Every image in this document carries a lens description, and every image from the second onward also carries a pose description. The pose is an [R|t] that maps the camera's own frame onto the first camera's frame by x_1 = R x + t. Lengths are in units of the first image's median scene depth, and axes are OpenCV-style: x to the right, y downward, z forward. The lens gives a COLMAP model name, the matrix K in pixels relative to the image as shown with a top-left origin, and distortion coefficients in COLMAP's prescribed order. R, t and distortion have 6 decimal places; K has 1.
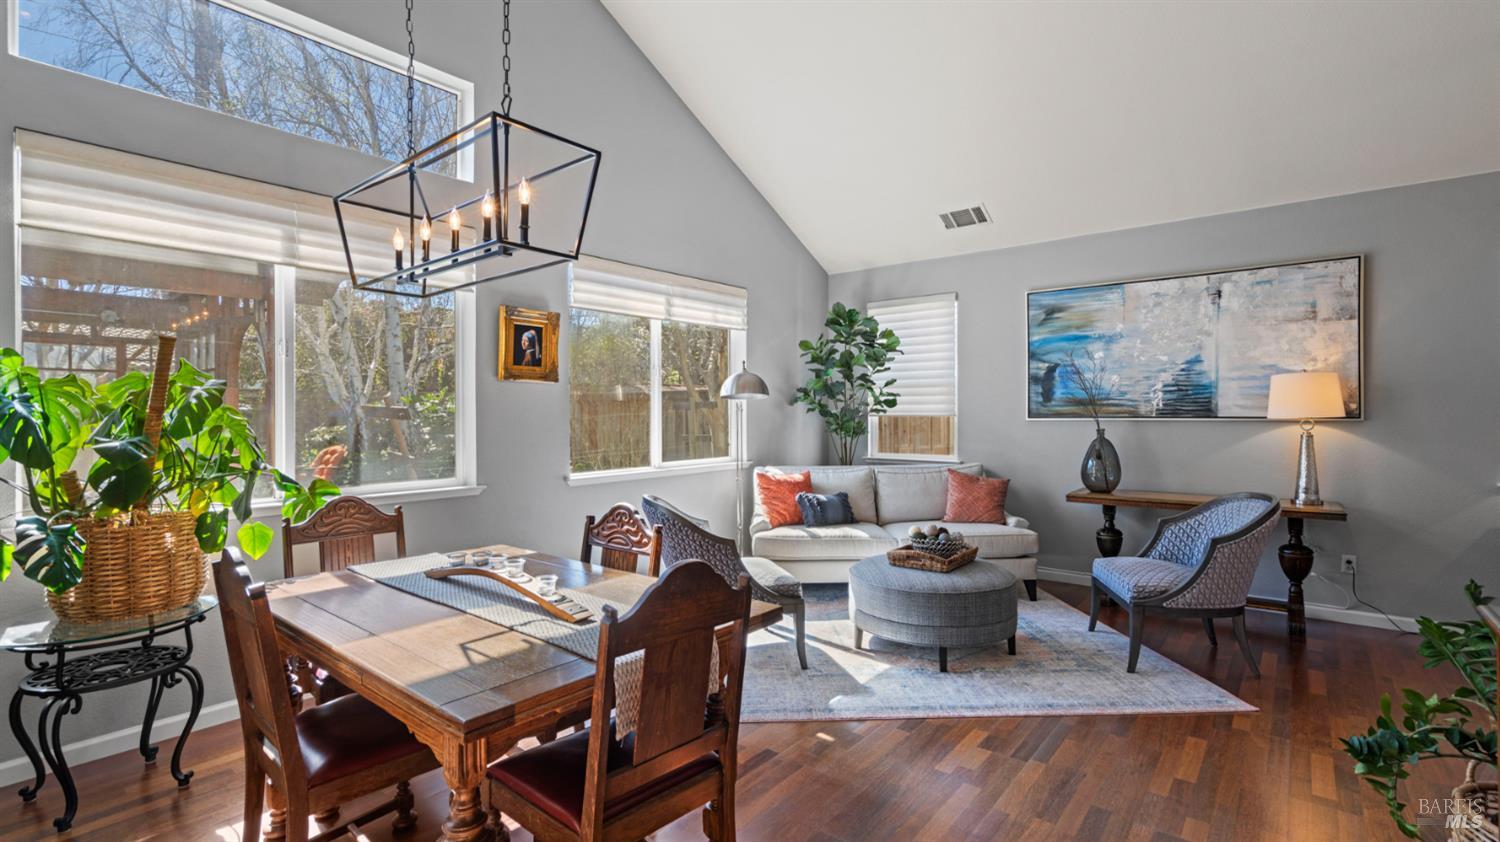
lens RADIAL K [[685.2, 0, 750.0], [0, 685.2, 421.0], [0, 0, 1]] dist [-0.000085, 0.000069]
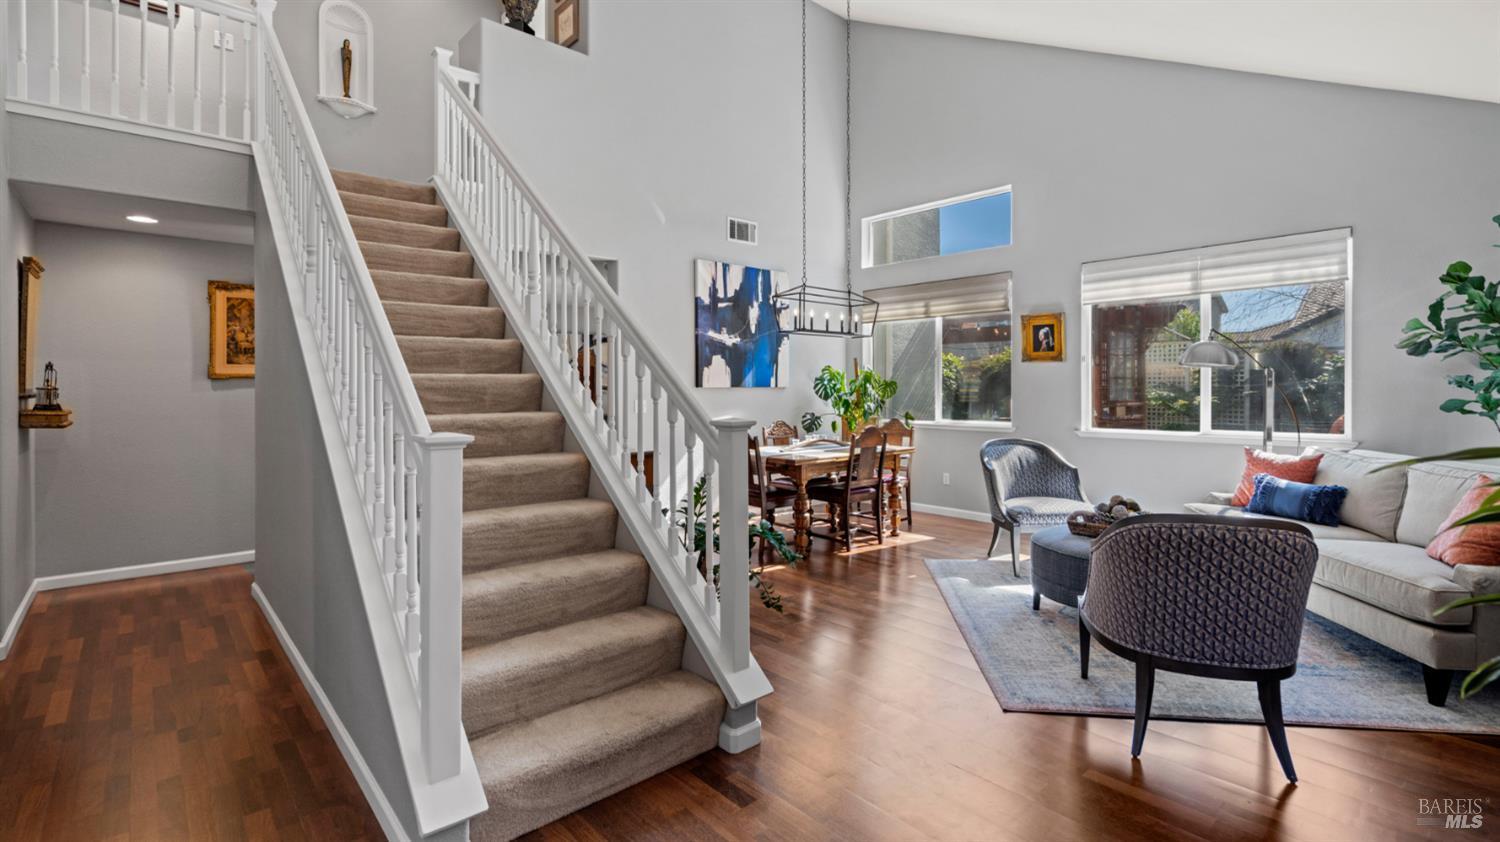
lens RADIAL K [[690.0, 0, 752.5], [0, 690.0, 402.3], [0, 0, 1]] dist [-0.001272, 0.000162]
pose [[-0.161194, 0.027266, -0.986546, 1.258225], [-0.007343, 0.999557, 0.028825, -0.007638], [0.986895, 0.011891, -0.160922, 0.607334]]
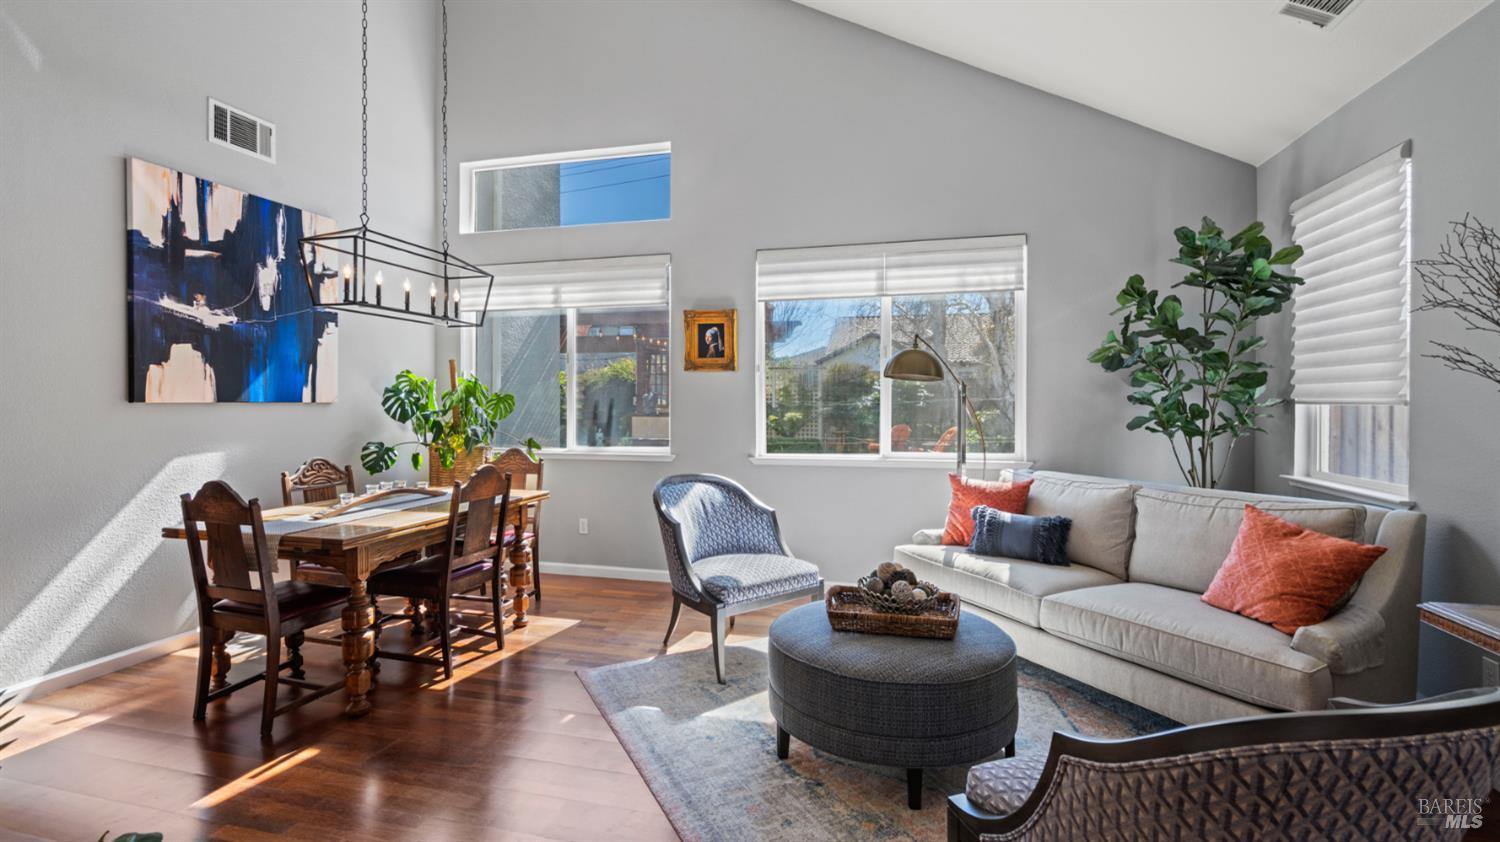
lens RADIAL K [[690.0, 0, 752.5], [0, 690.0, 402.3], [0, 0, 1]] dist [-0.001272, 0.000162]
pose [[0.407348, 0.005309, -0.913257, 0.786363], [-0.011966, 0.999928, 0.000476, -0.004727], [0.913195, 0.010734, 0.407383, 0.572207]]
